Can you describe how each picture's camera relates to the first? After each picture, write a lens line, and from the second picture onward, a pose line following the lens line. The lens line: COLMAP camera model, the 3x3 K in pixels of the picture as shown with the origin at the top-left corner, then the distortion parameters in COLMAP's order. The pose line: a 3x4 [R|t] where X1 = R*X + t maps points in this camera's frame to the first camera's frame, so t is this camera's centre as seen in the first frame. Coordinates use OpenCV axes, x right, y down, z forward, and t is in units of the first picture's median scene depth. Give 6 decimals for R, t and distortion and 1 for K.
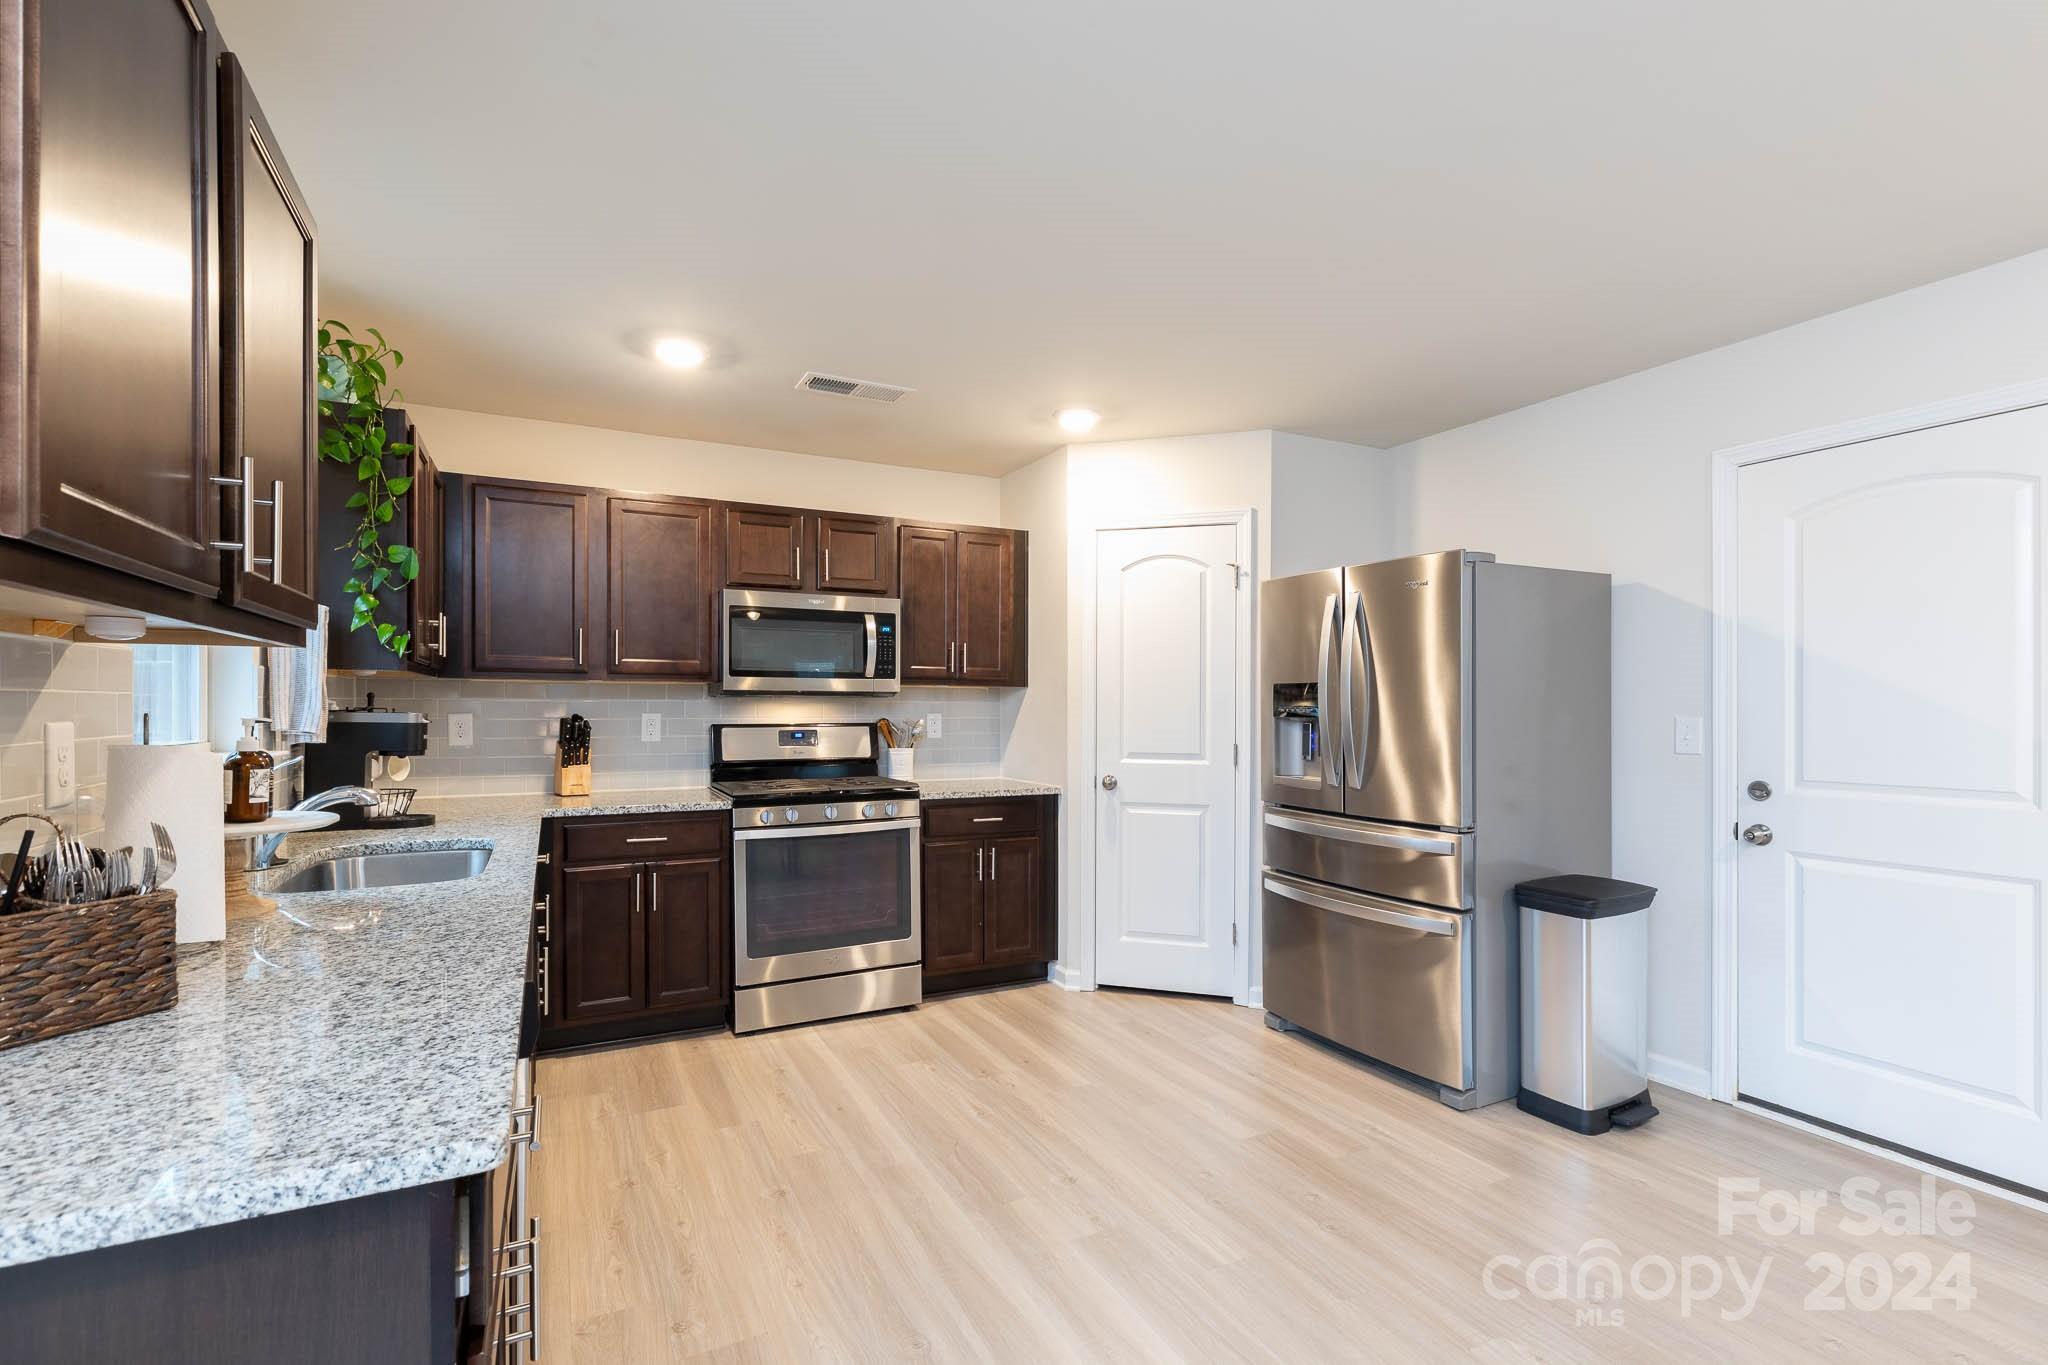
lens RADIAL K [[936.0, 0, 1024.9], [0, 936.0, 699.7], [0, 0, 1]] dist [0.003178, -0.000111]
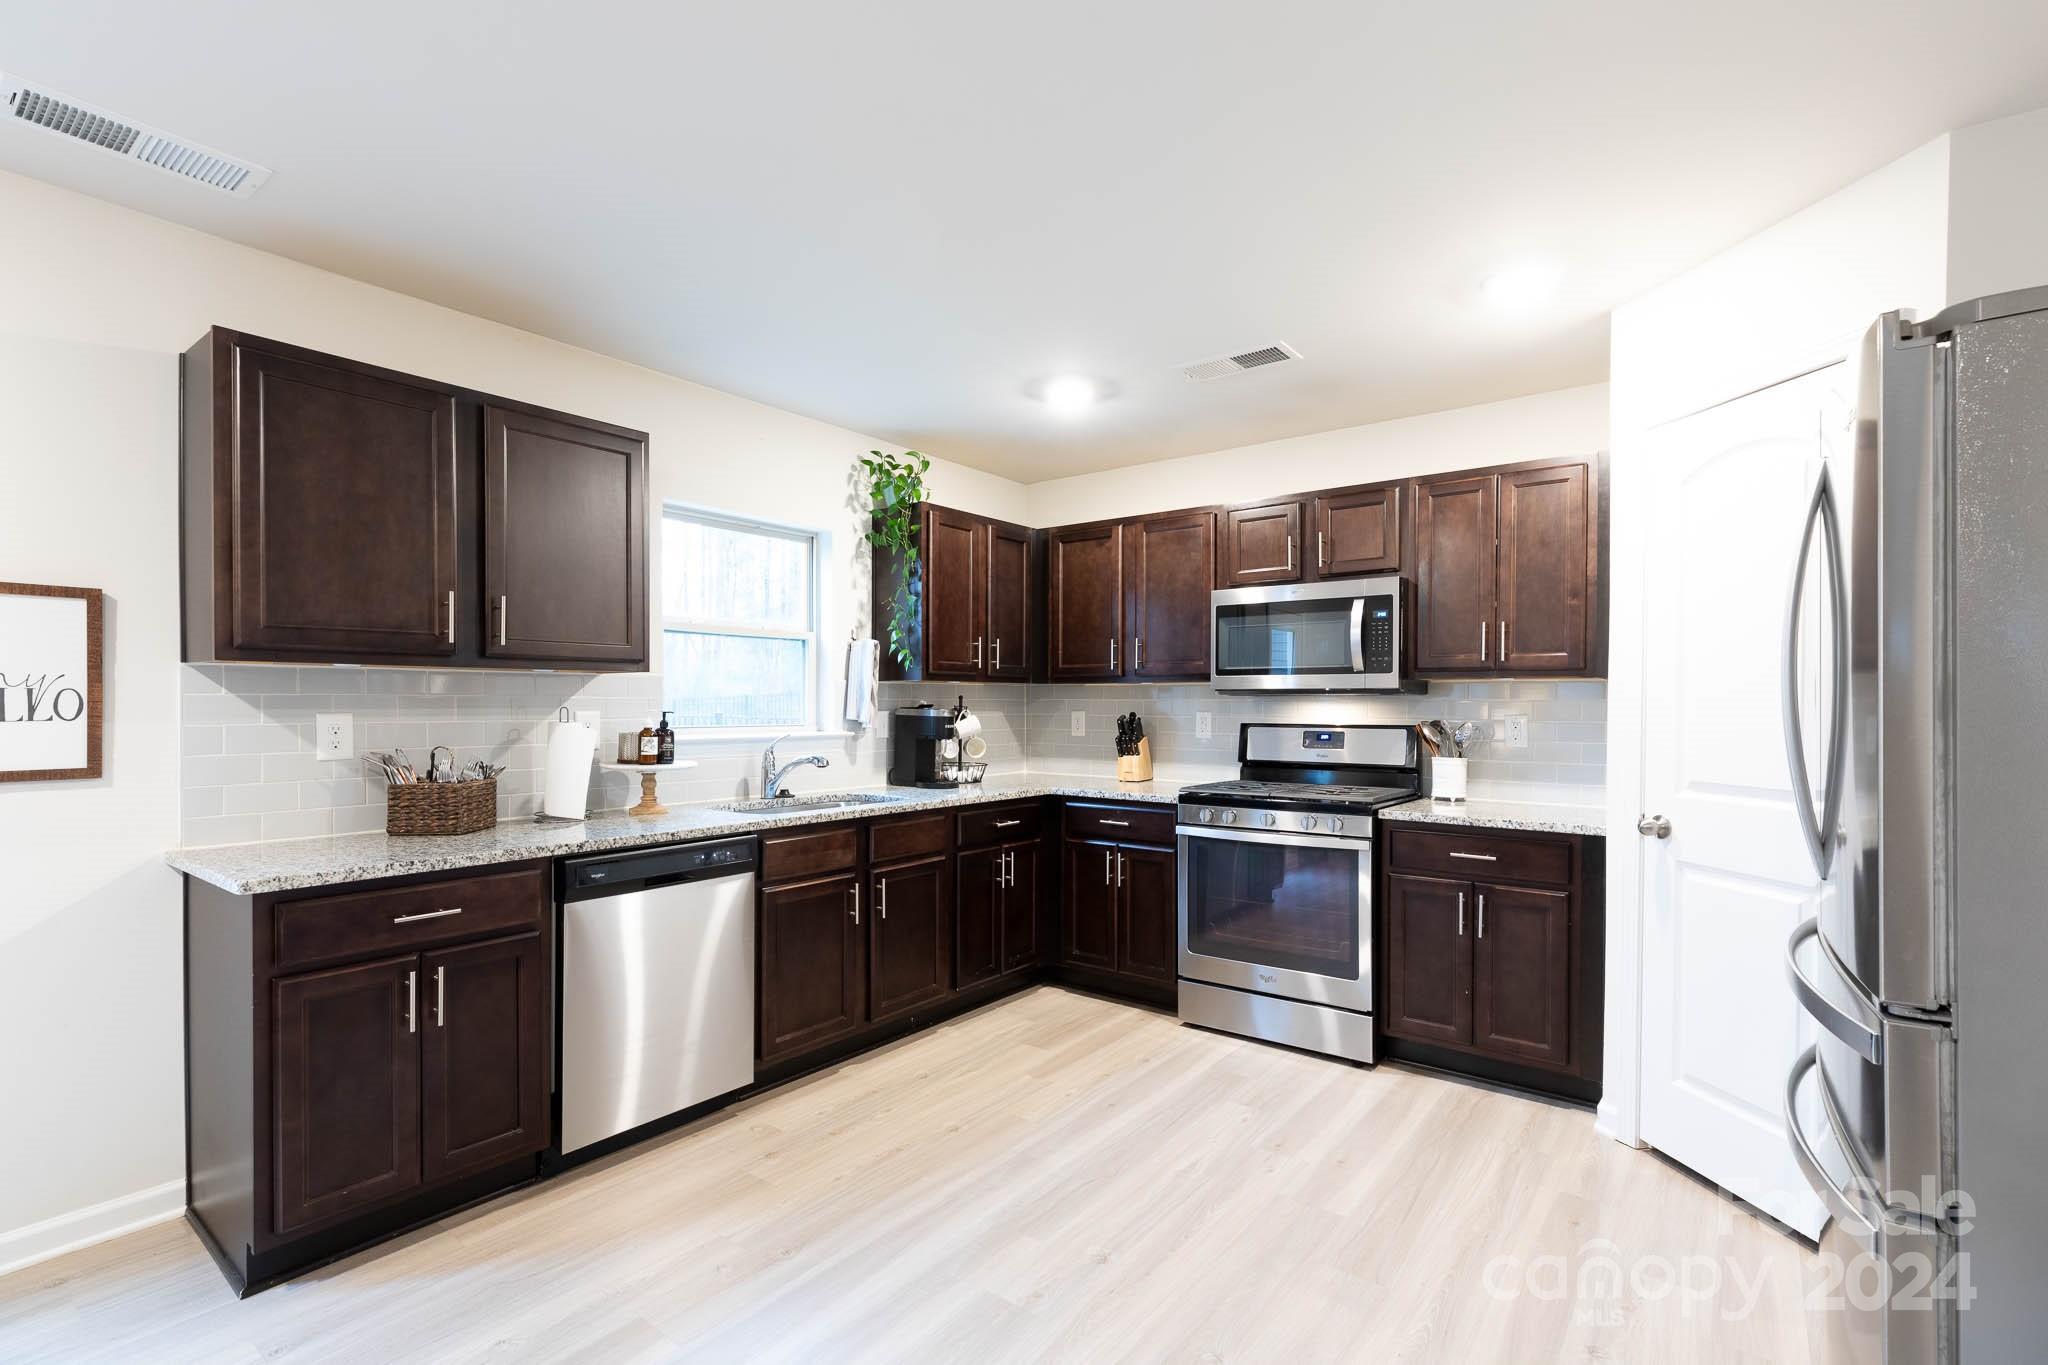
lens RADIAL K [[936.0, 0, 1019.6], [0, 936.0, 708.9], [0, 0, 1]] dist [0.003178, -0.000111]
pose [[0.424397, 0.004243, -0.905466, 0.505320], [0.005087, 0.999962, 0.007071, 0.002779], [0.905462, -0.007607, 0.424359, 0.368514]]
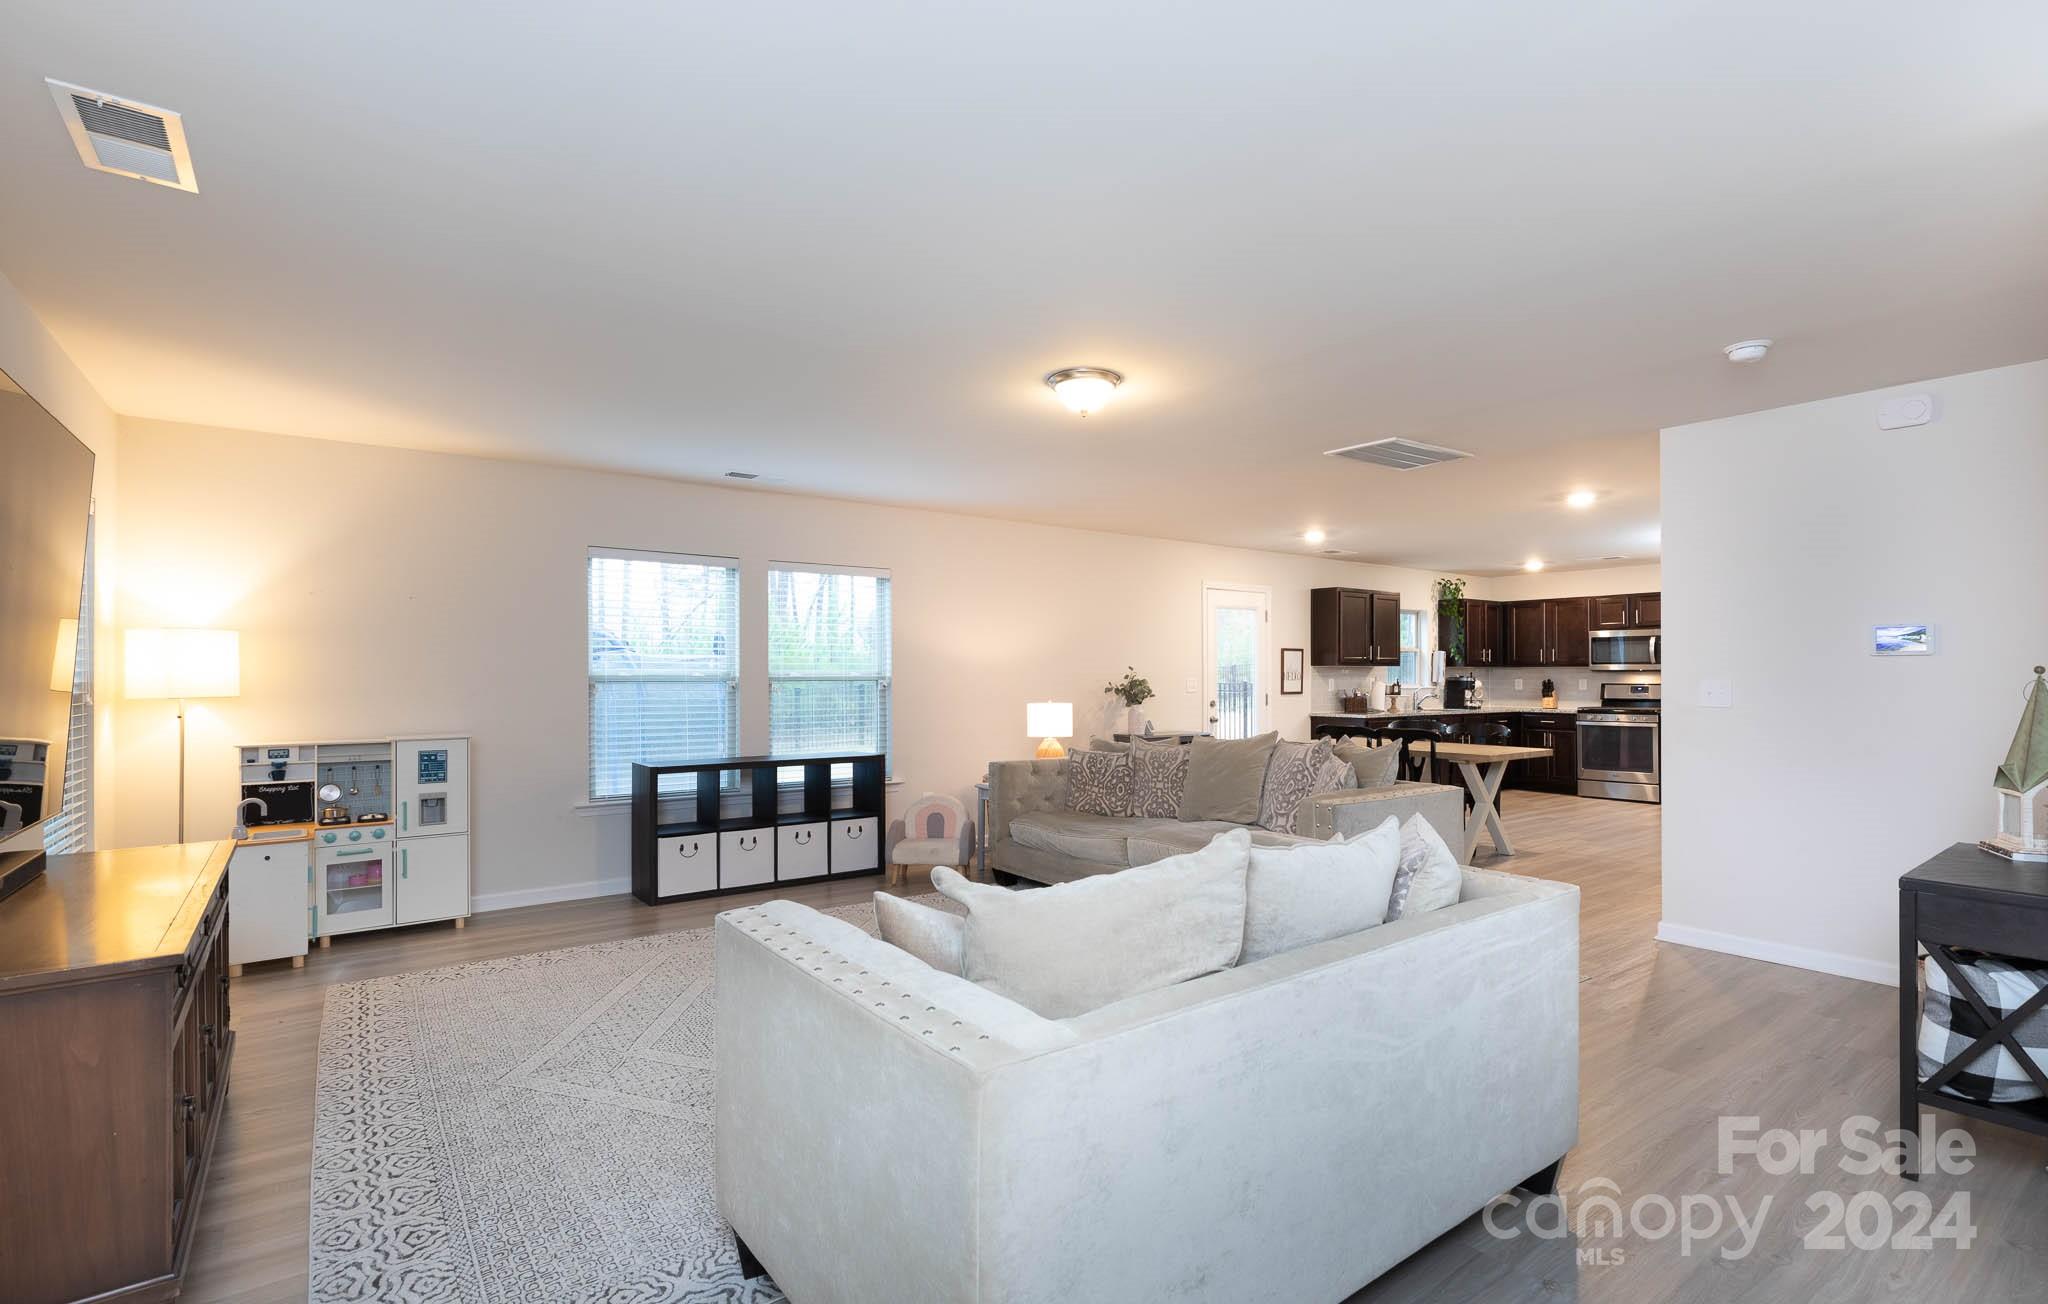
lens RADIAL K [[956.1, 0, 1019.3], [0, 956.1, 673.7], [0, 0, 1]] dist [0.002007, -0.000097]
pose [[0.162097, -0.002899, -0.986771, 2.019912], [0.006614, 0.999976, -0.001852, -0.005502], [0.986753, -0.006226, 0.162112, -0.986674]]
